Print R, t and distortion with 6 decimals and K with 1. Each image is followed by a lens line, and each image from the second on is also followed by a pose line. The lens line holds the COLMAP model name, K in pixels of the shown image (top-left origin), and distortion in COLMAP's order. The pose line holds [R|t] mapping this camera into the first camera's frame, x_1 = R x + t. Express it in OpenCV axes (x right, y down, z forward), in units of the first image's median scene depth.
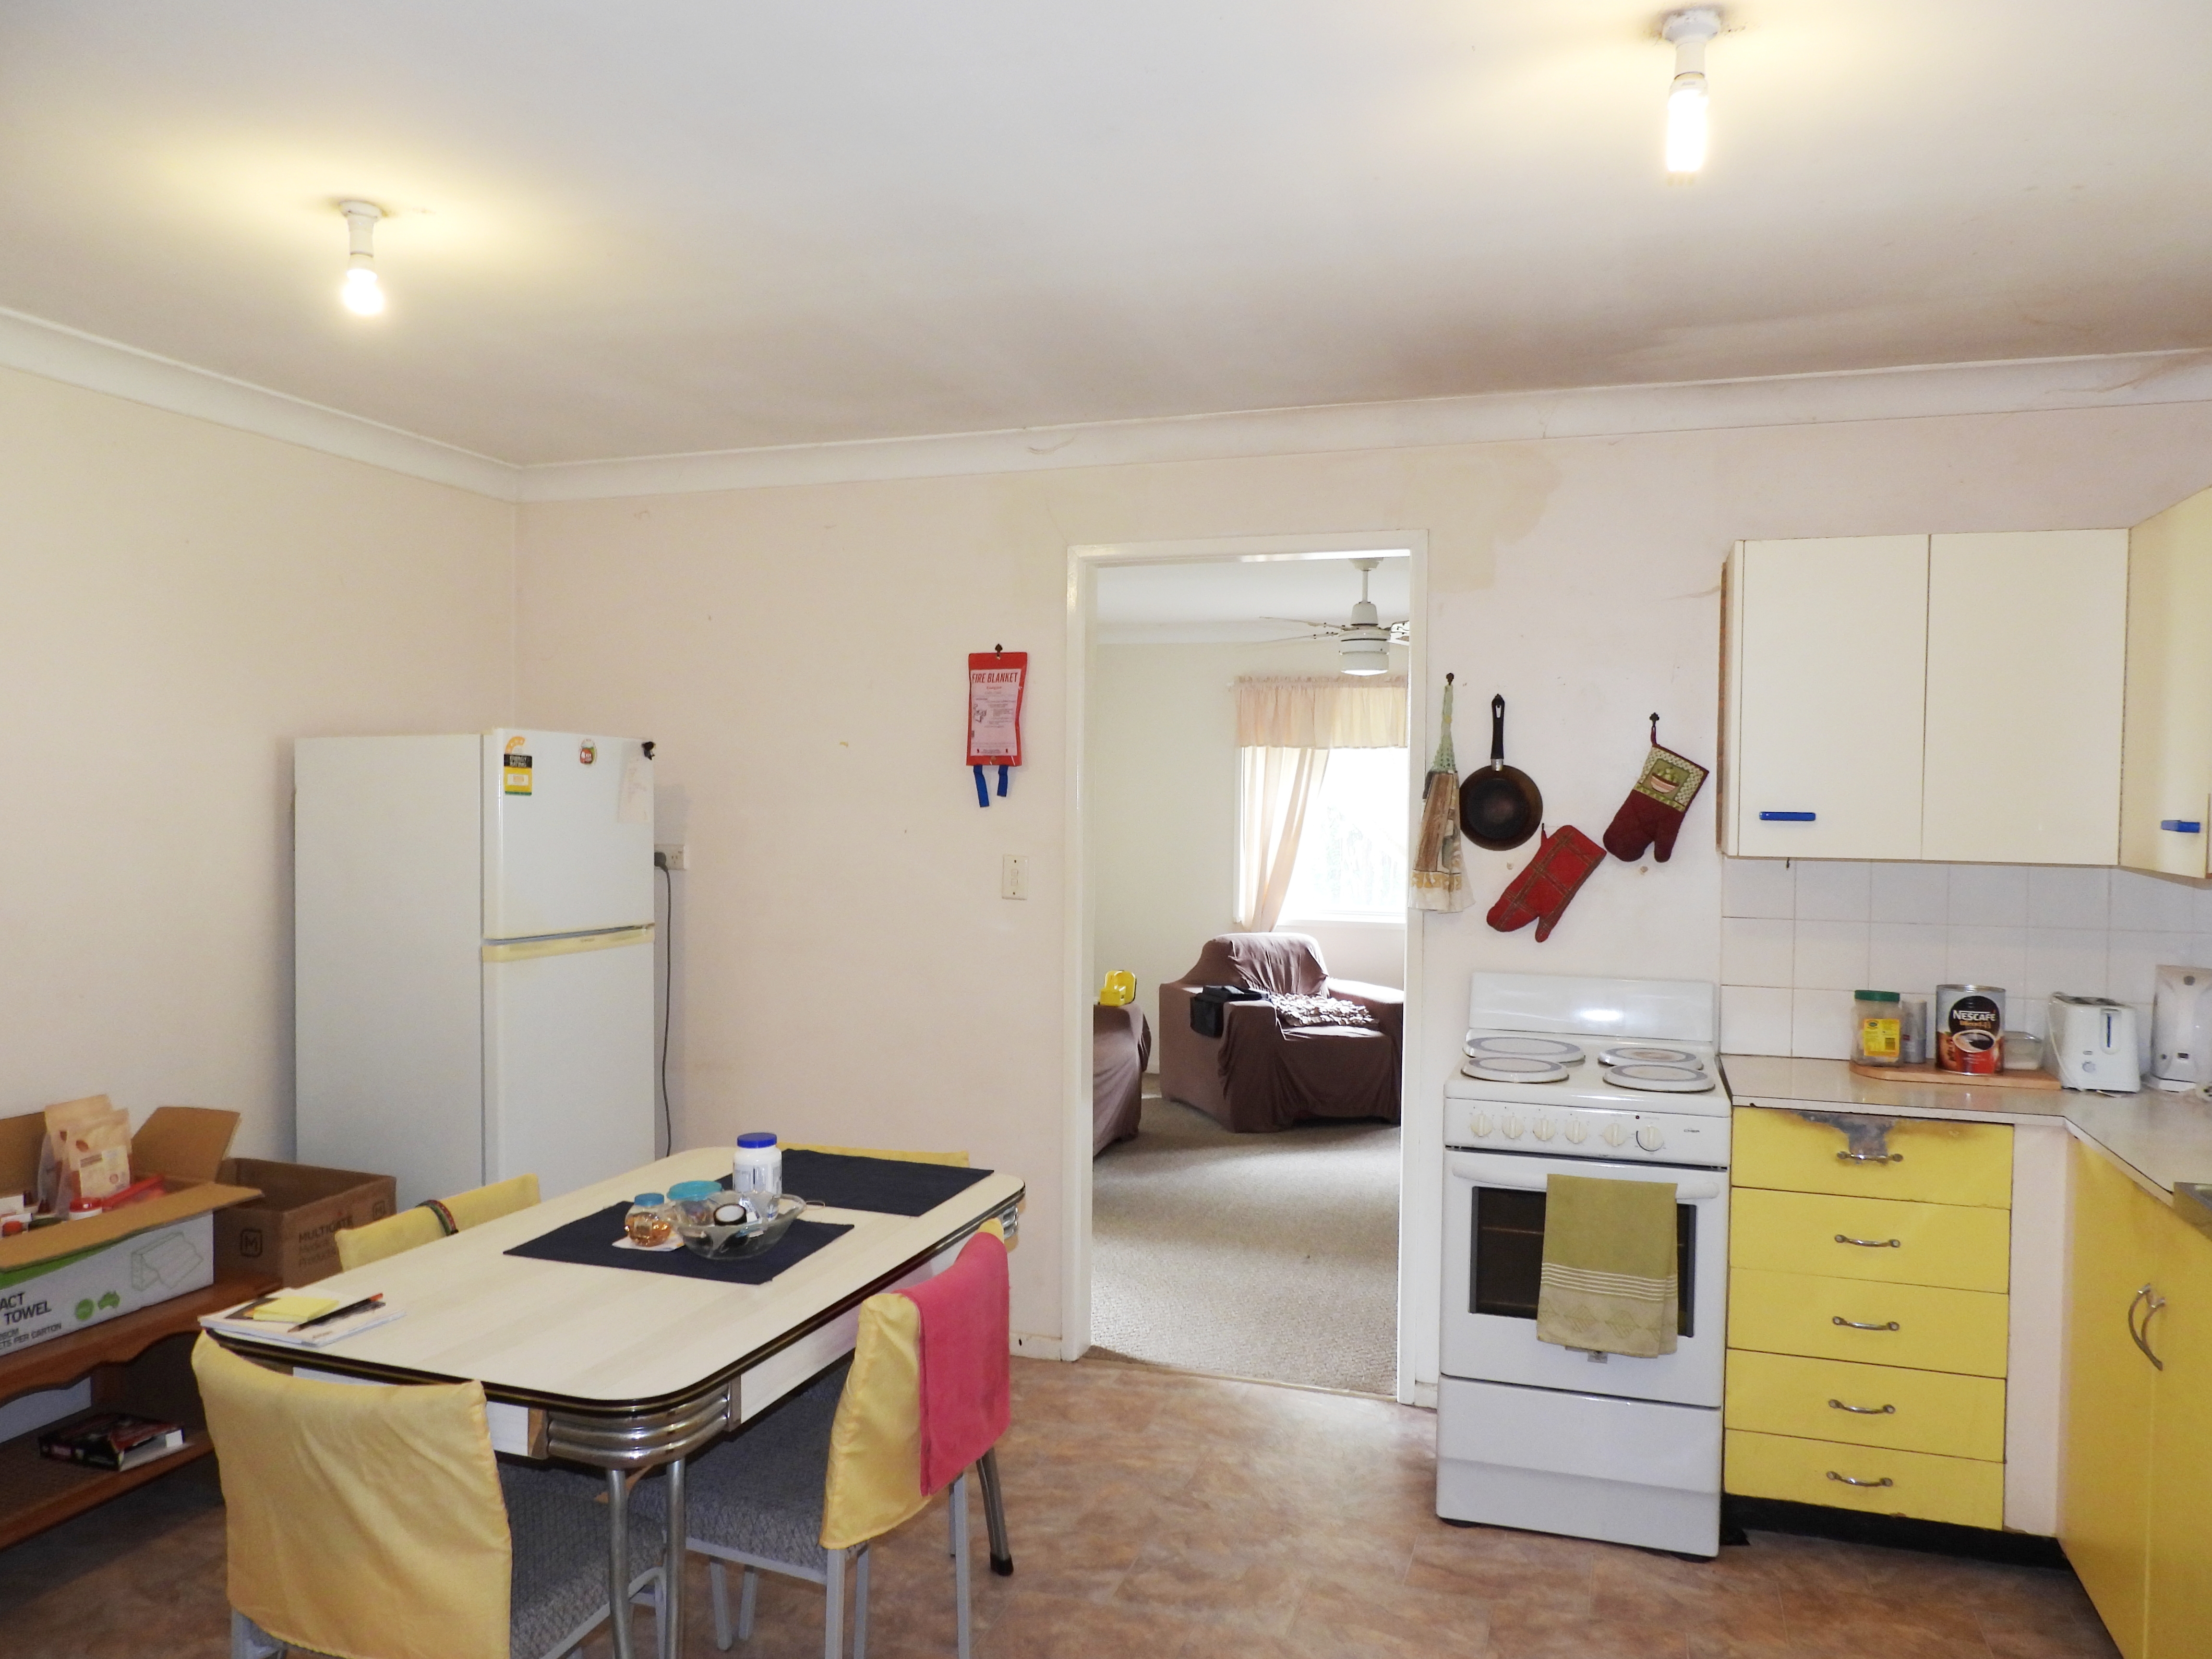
lens RADIAL K [[1577.2, 0, 1106.6], [0, 1577.2, 829.0], [0, 0, 1]] dist [-0.008043, -0.004964]
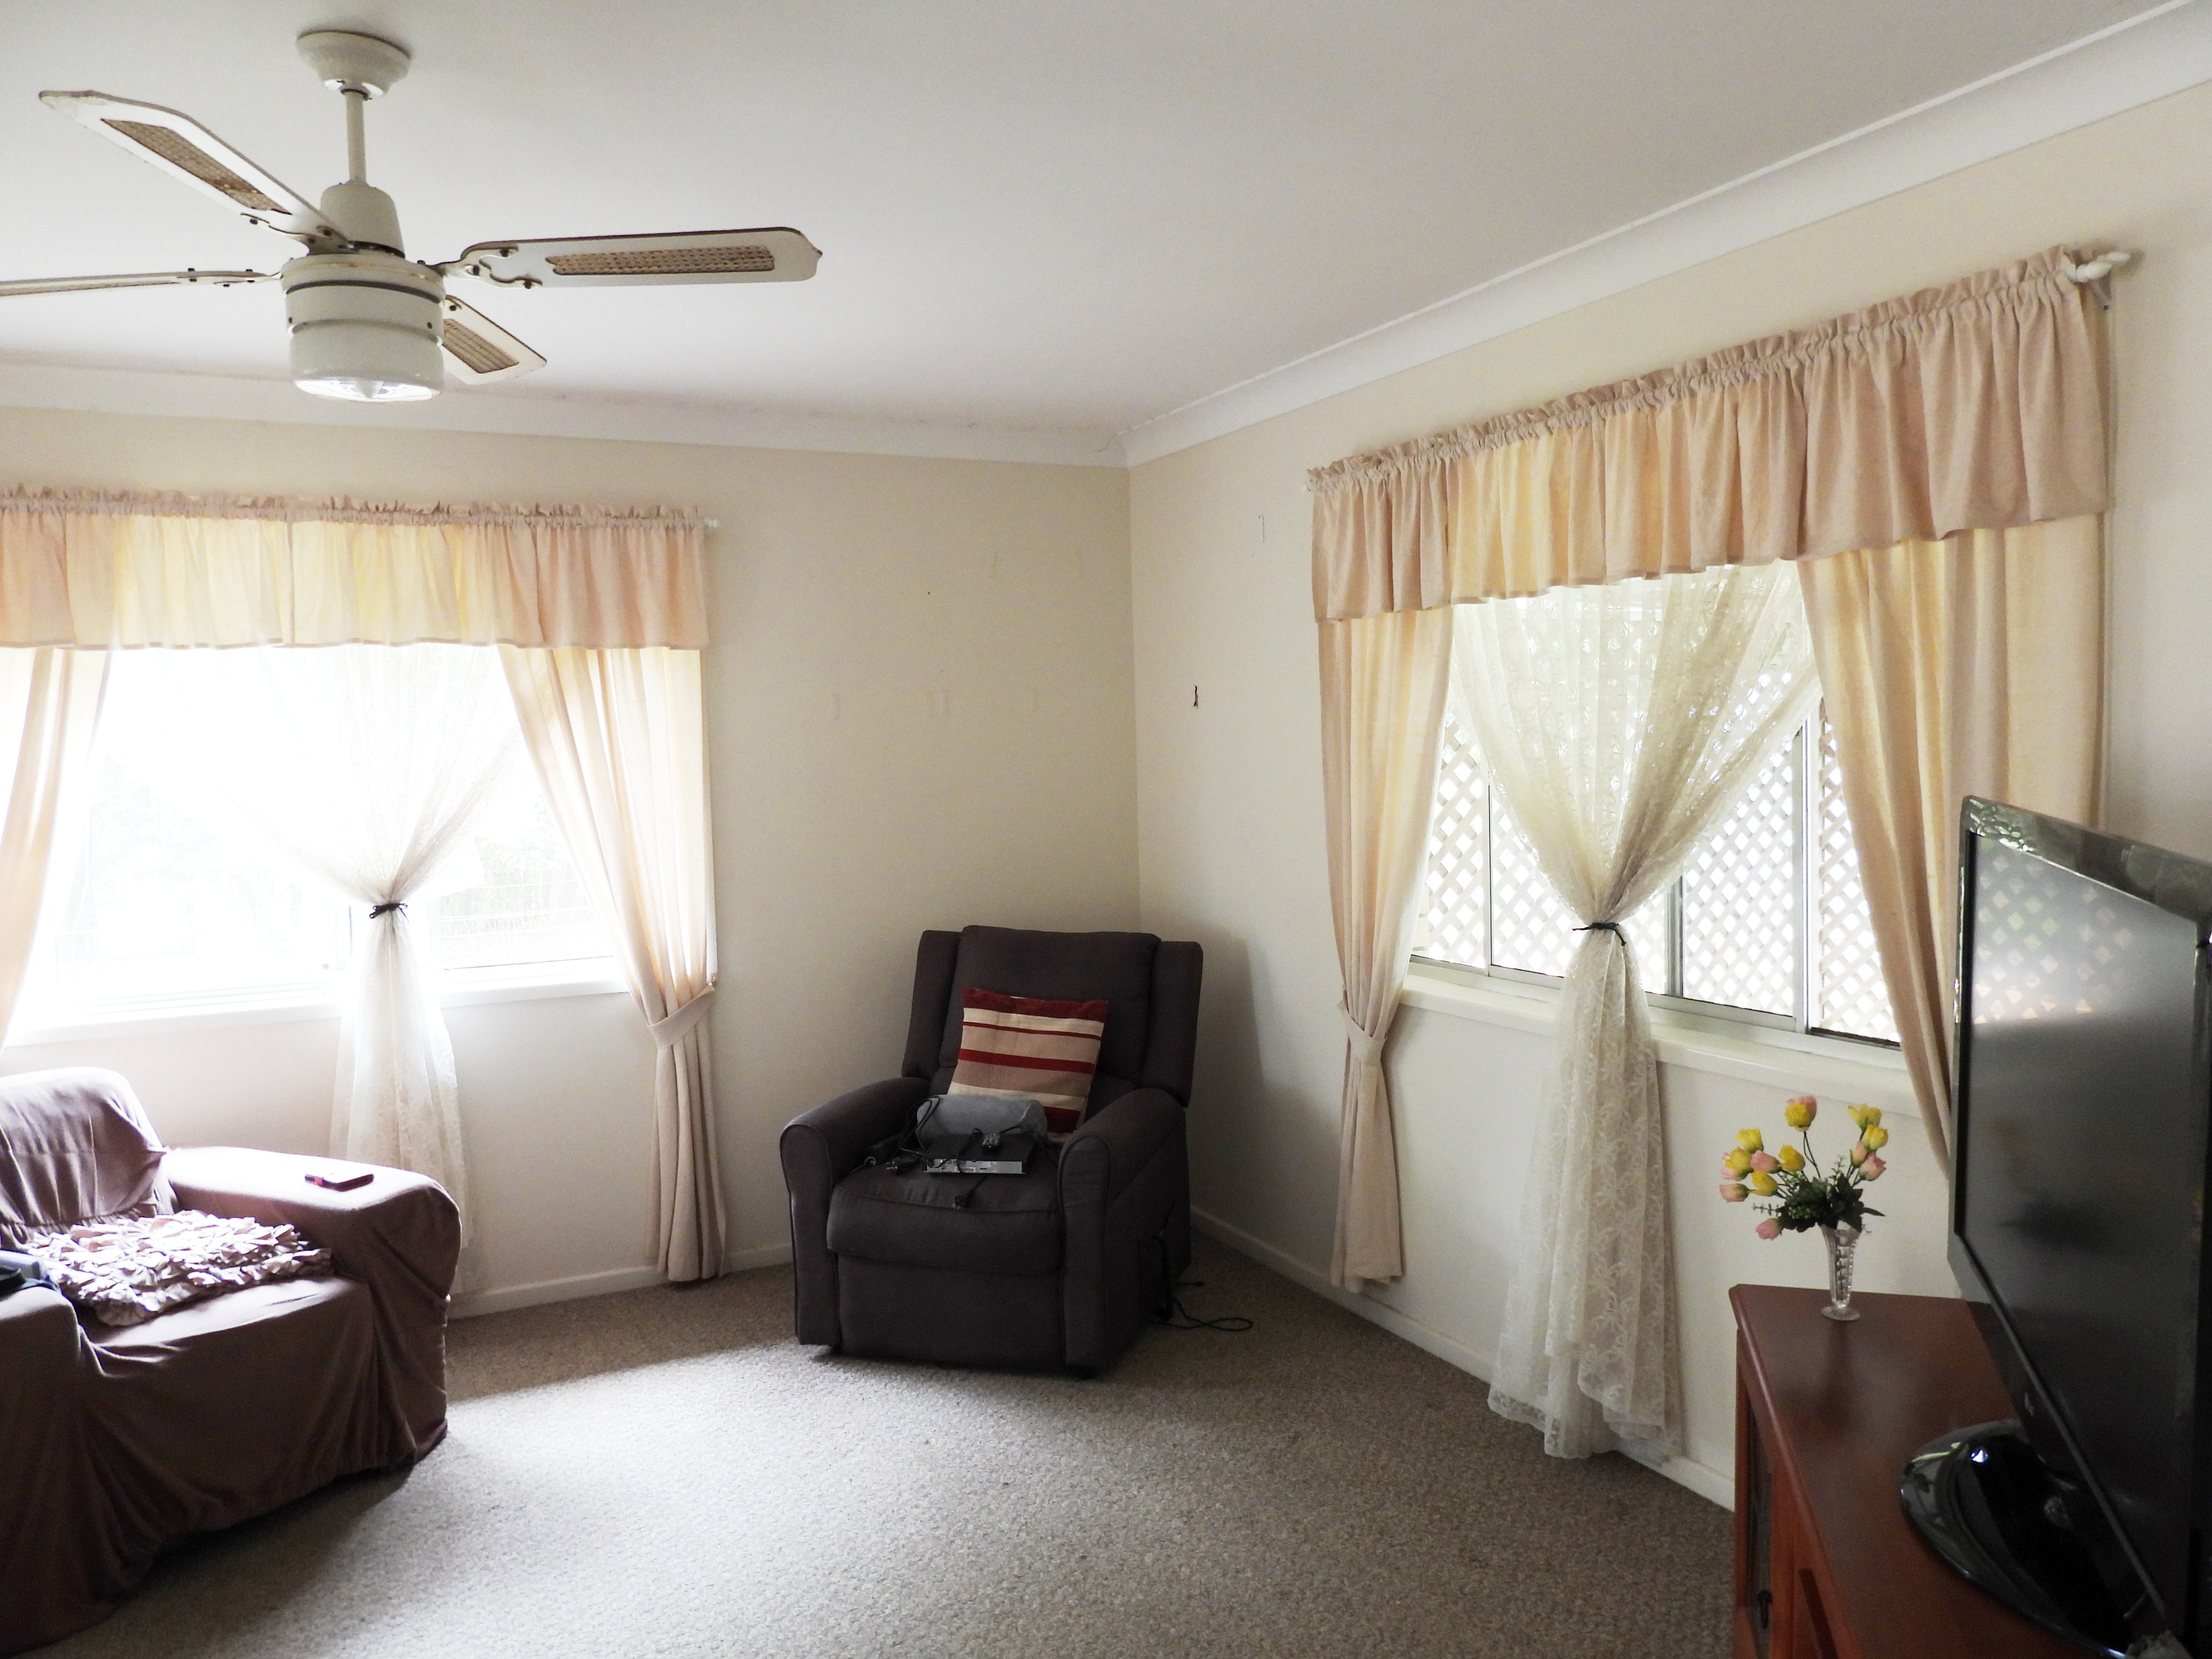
lens RADIAL K [[1577.2, 0, 1106.0], [0, 1577.2, 830.2], [0, 0, 1]] dist [-0.008043, -0.004964]
pose [[0.701969, -0.068463, 0.708909, 0.019225], [0.045737, 0.997648, 0.051058, -0.009490], [-0.710737, -0.003417, 0.703449, 0.520188]]
